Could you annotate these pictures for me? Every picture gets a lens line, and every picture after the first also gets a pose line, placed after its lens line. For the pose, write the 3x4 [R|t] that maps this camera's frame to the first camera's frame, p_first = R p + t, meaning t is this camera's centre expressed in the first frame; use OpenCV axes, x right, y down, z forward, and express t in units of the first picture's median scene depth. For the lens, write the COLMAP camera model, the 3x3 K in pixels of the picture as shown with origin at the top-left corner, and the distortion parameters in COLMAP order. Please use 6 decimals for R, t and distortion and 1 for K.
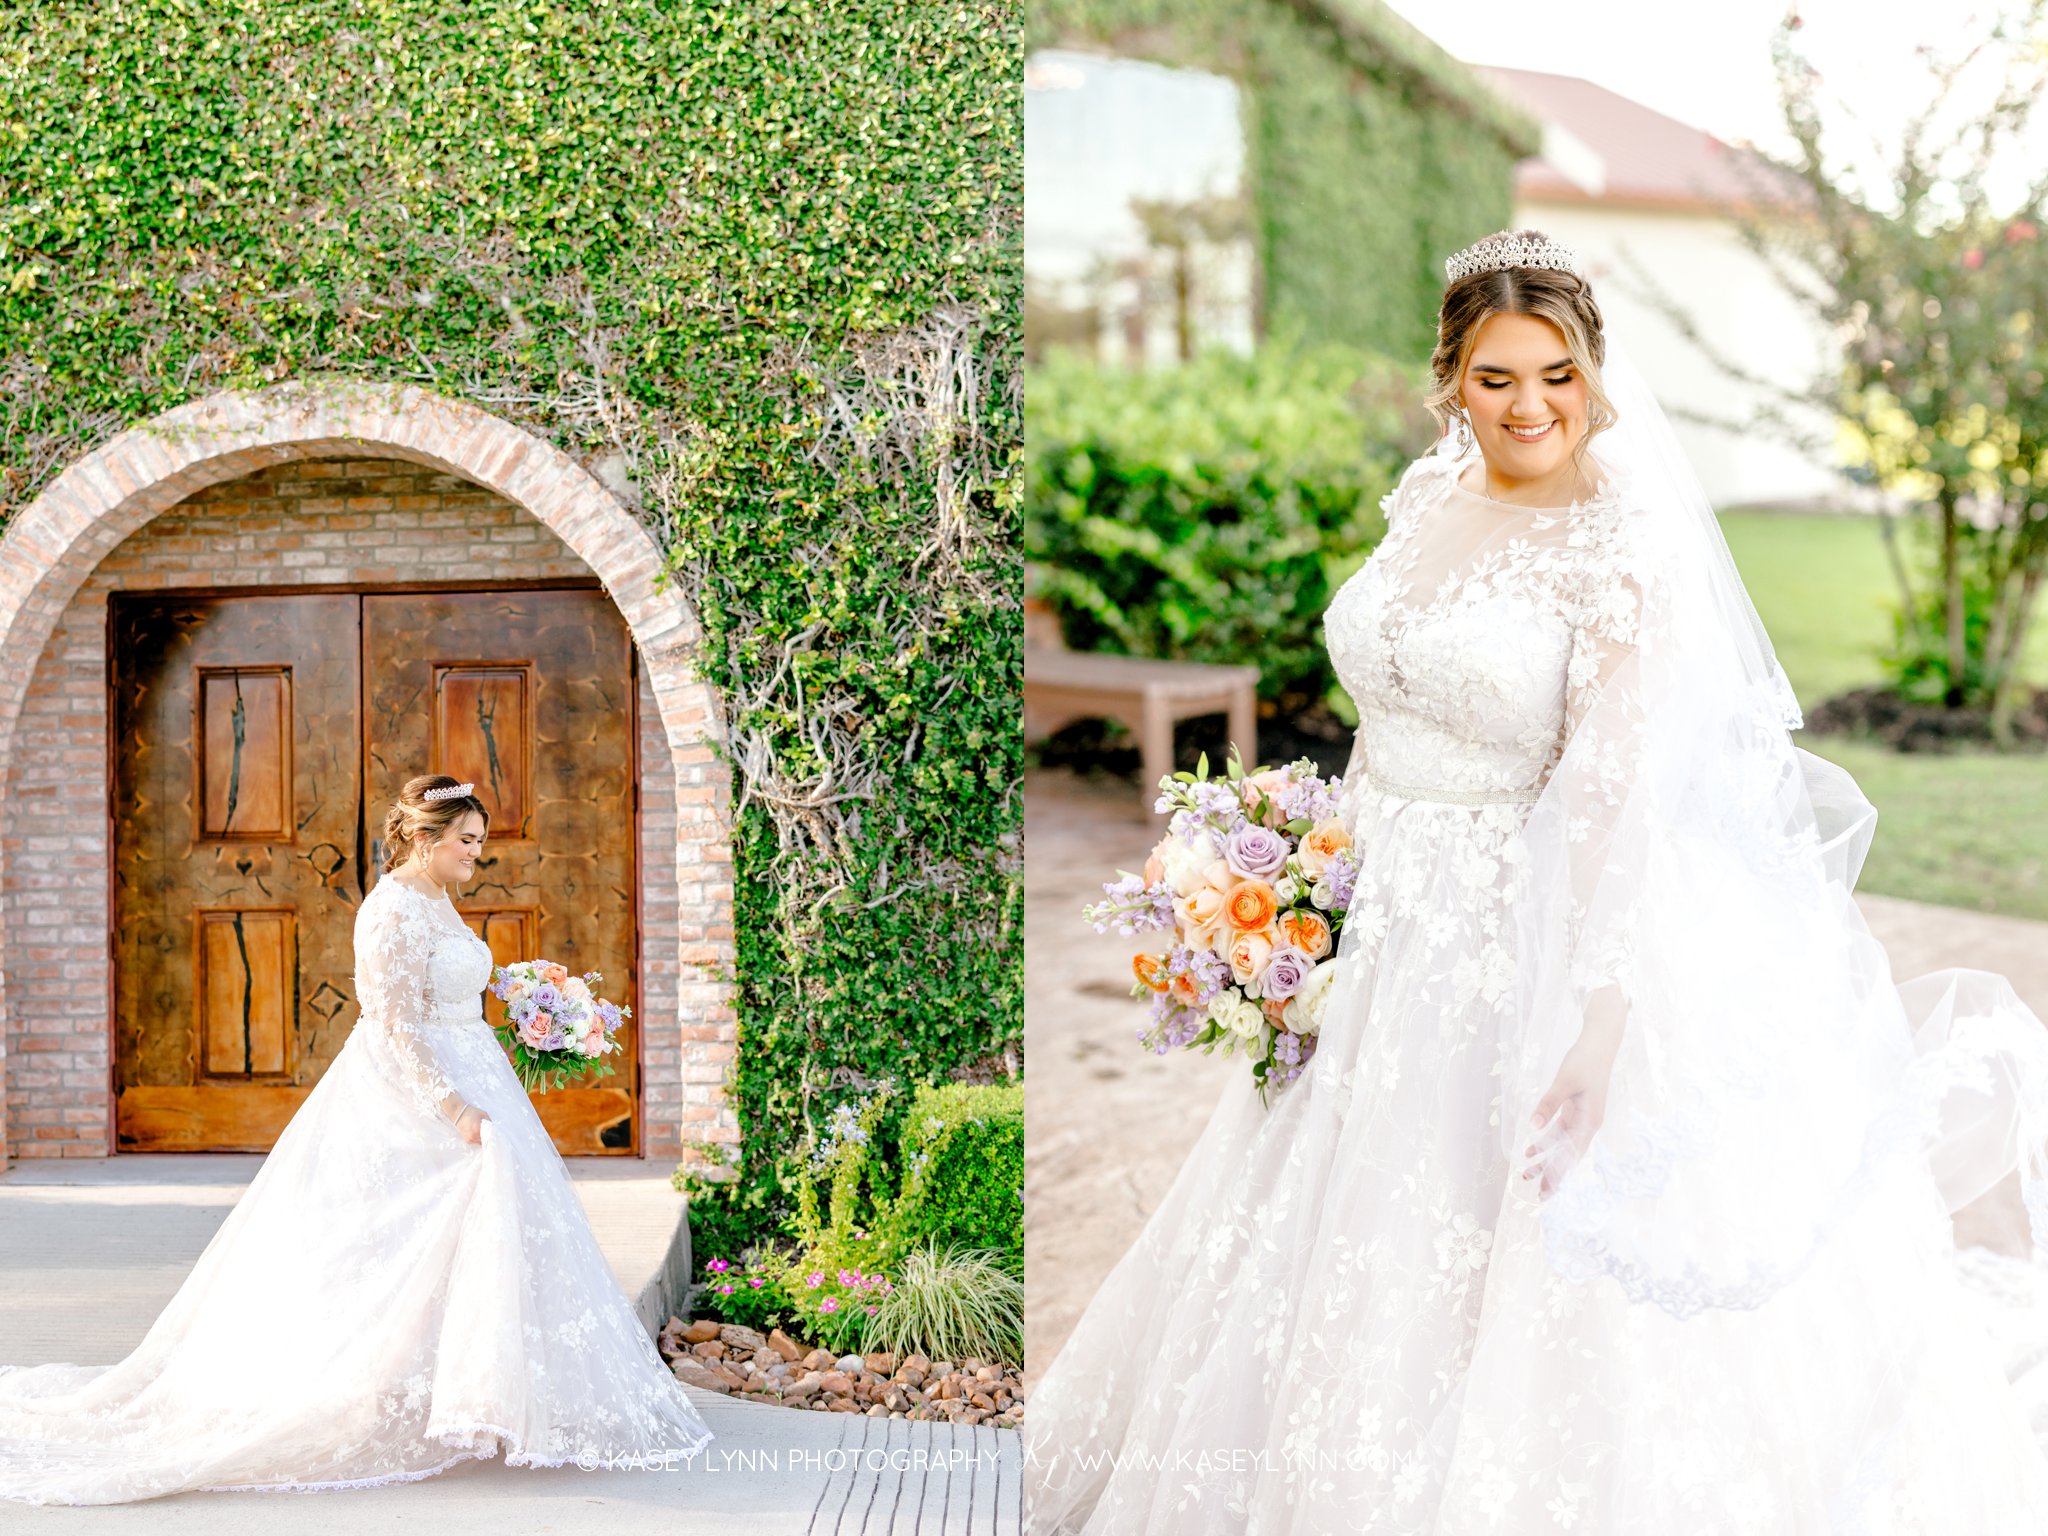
lens RADIAL K [[2846.3, 0, 1024.6], [0, 2846.3, 767.7], [0, 0, 1]] dist [0.059164, 0.000000]
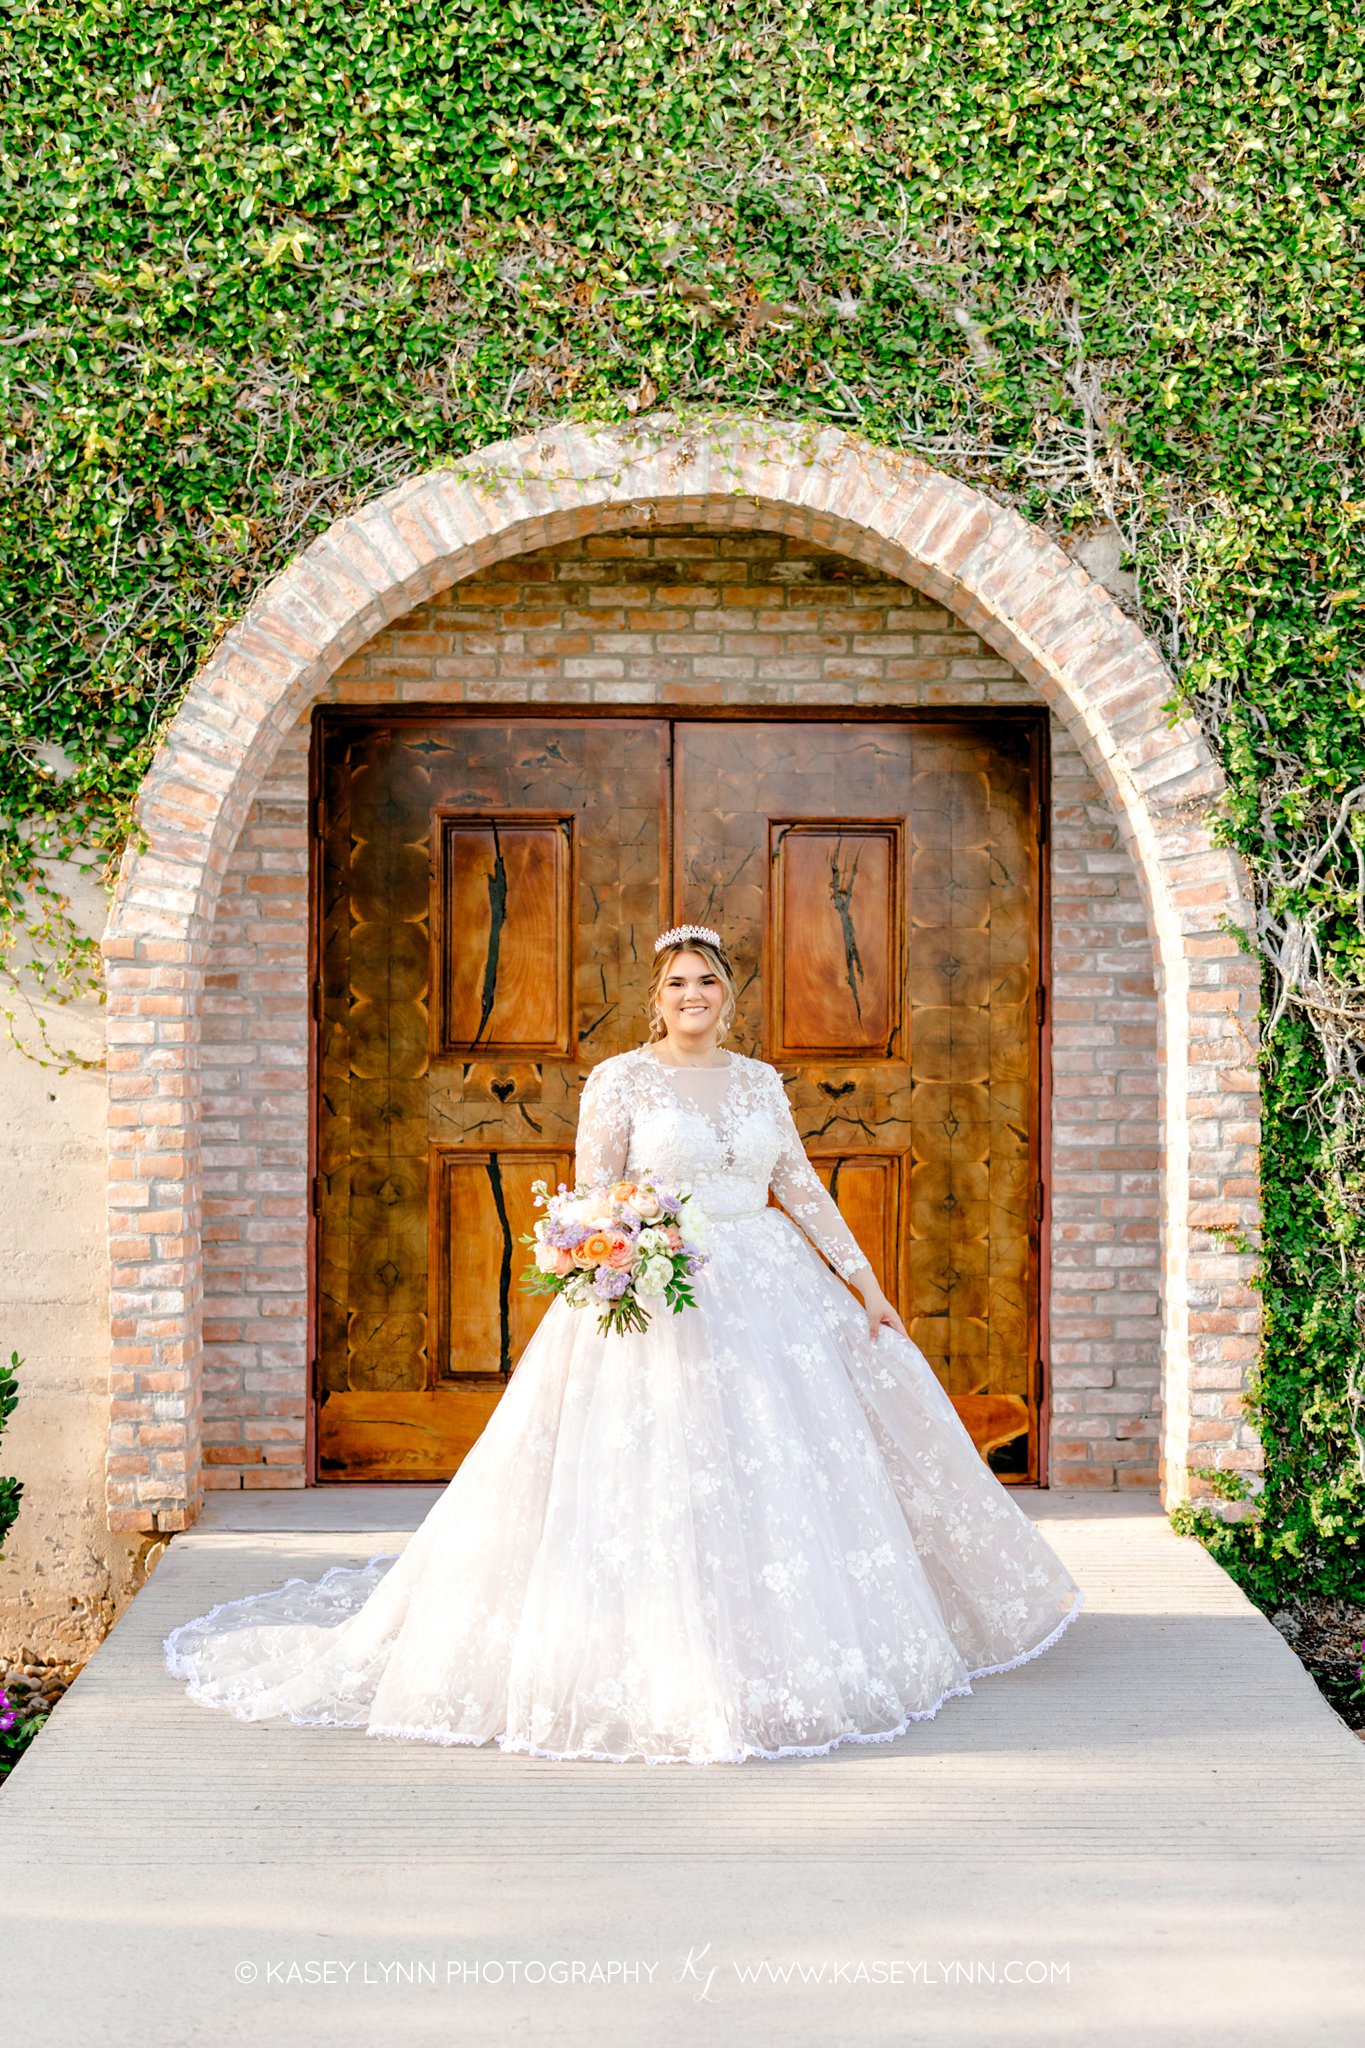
lens RADIAL K [[3023.2, 0, 666.9], [0, 3023.2, 1093.9], [0, 0, 1]] dist [0.050932, 0.000000]
pose [[0.984156, 0.014513, 0.176709, -0.387573], [-0.018825, 0.999564, 0.022750, 0.018187], [-0.176302, -0.025716, 0.984000, 0.248155]]
